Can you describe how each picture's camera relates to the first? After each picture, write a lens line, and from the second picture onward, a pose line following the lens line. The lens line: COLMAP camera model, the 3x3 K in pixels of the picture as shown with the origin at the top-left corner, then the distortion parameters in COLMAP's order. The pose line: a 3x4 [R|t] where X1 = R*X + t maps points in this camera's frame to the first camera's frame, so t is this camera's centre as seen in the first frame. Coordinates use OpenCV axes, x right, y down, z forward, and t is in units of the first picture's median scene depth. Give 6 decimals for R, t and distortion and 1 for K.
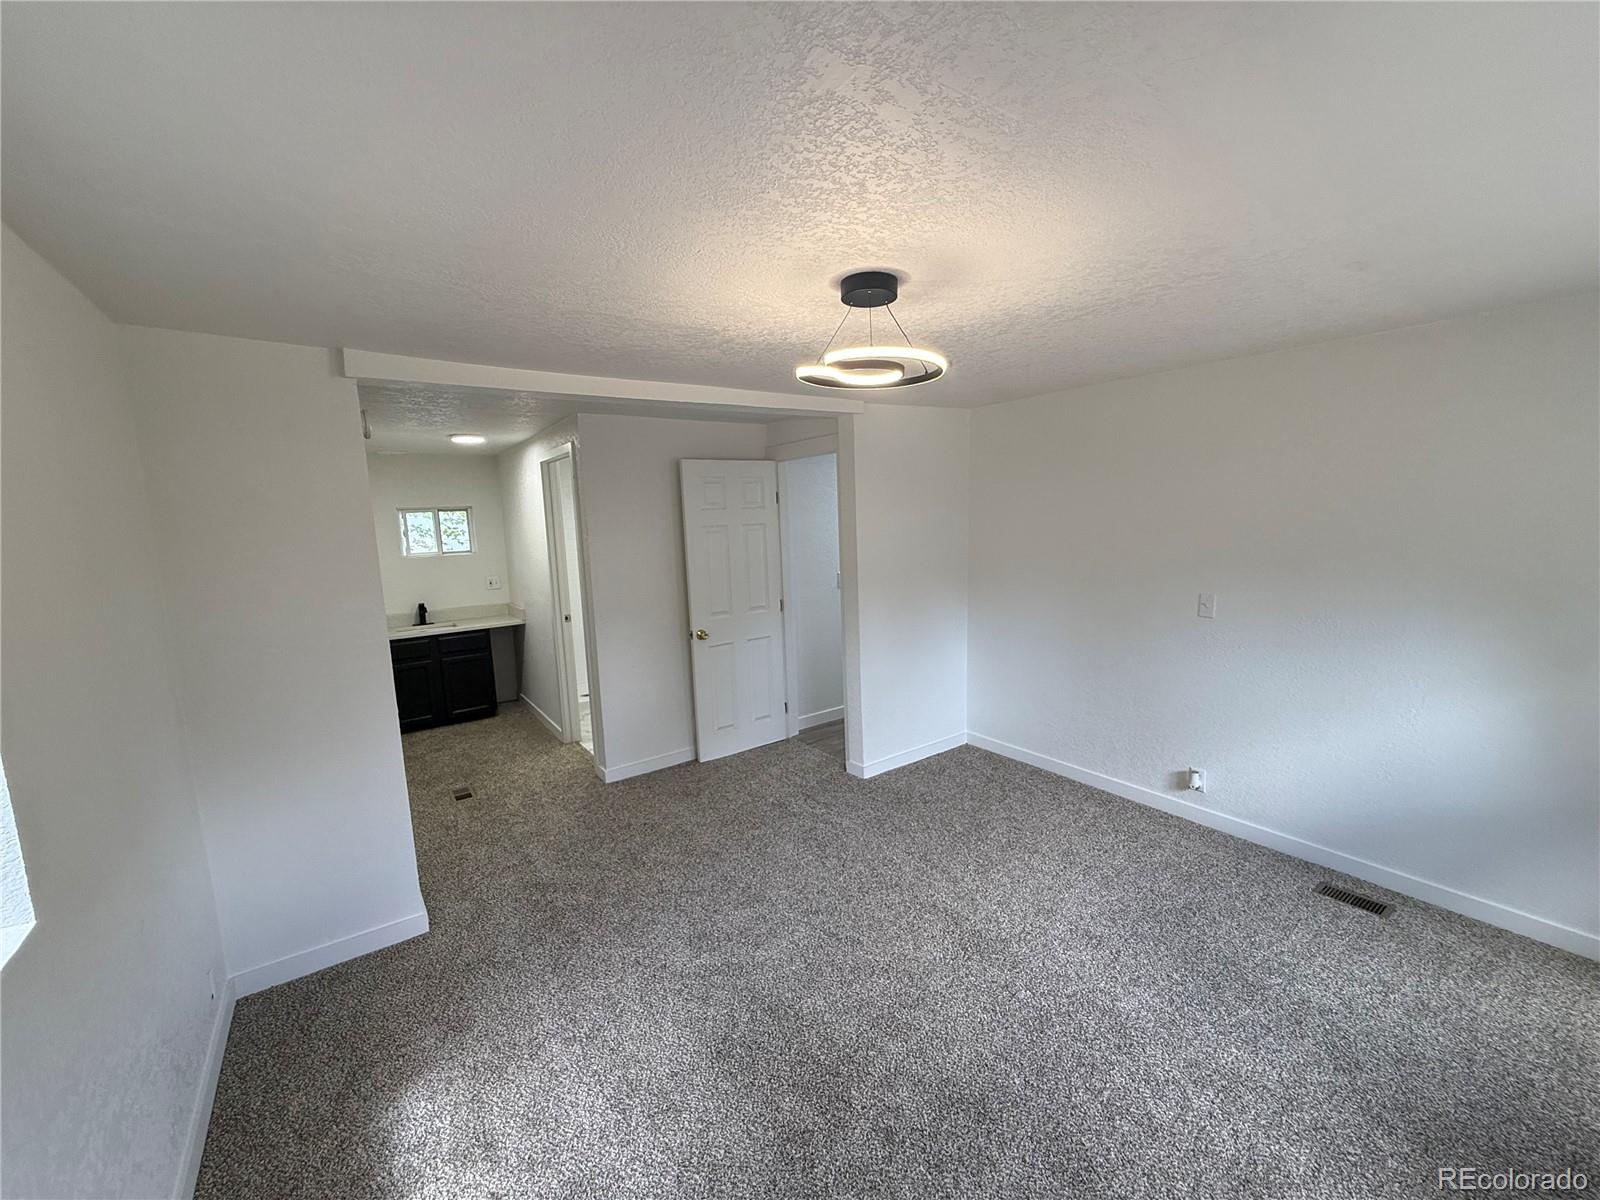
lens RADIAL K [[639.3, 0, 794.4], [0, 639.3, 599.5], [0, 0, 1]] dist [-0.001470, 0.000532]
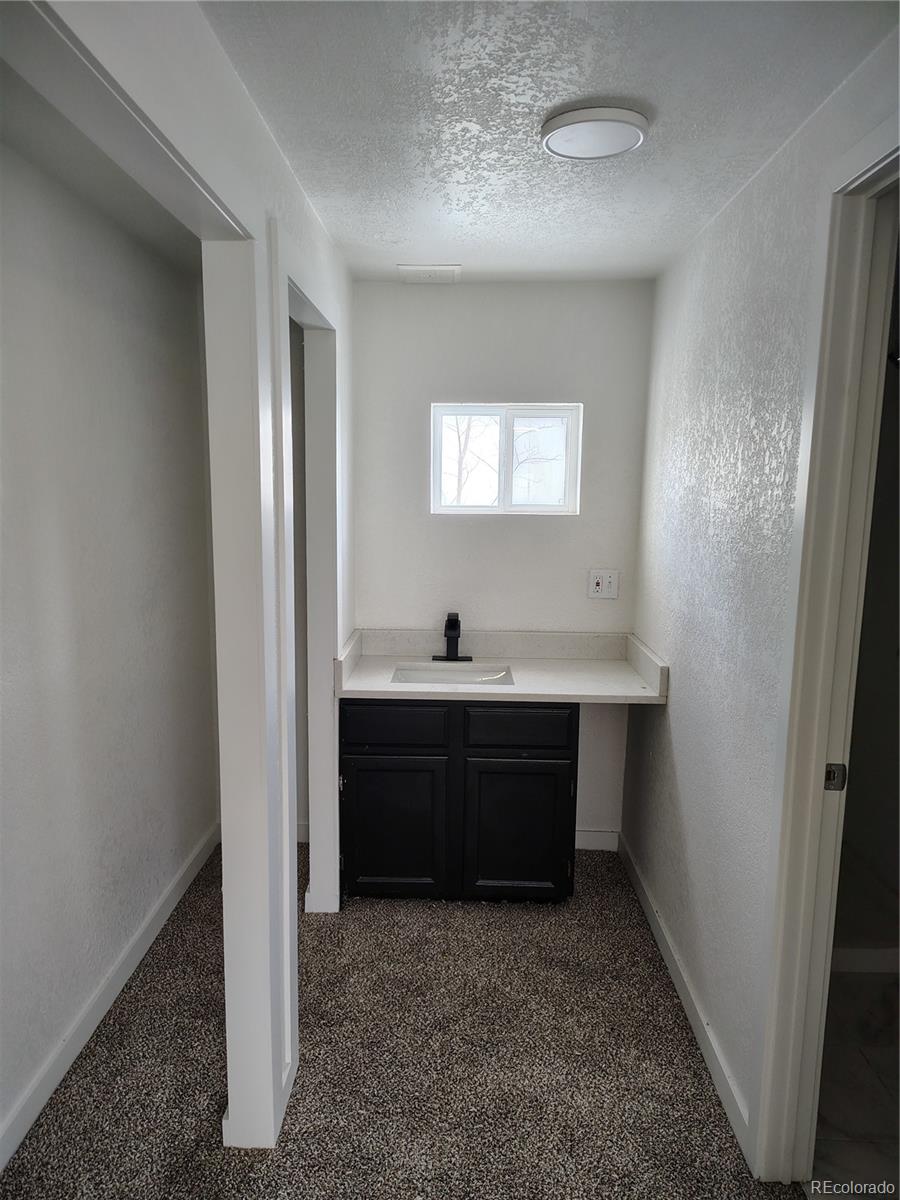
lens RADIAL K [[818.3, 0, 452.5], [0, 818.3, 598.8], [0, 0, 1]] dist [0.046490, -0.000585]
pose [[0.808908, 0.135970, -0.571997, -0.246986], [-0.116099, 0.990675, 0.071308, -0.045821], [0.576358, 0.008727, 0.817150, 0.513592]]
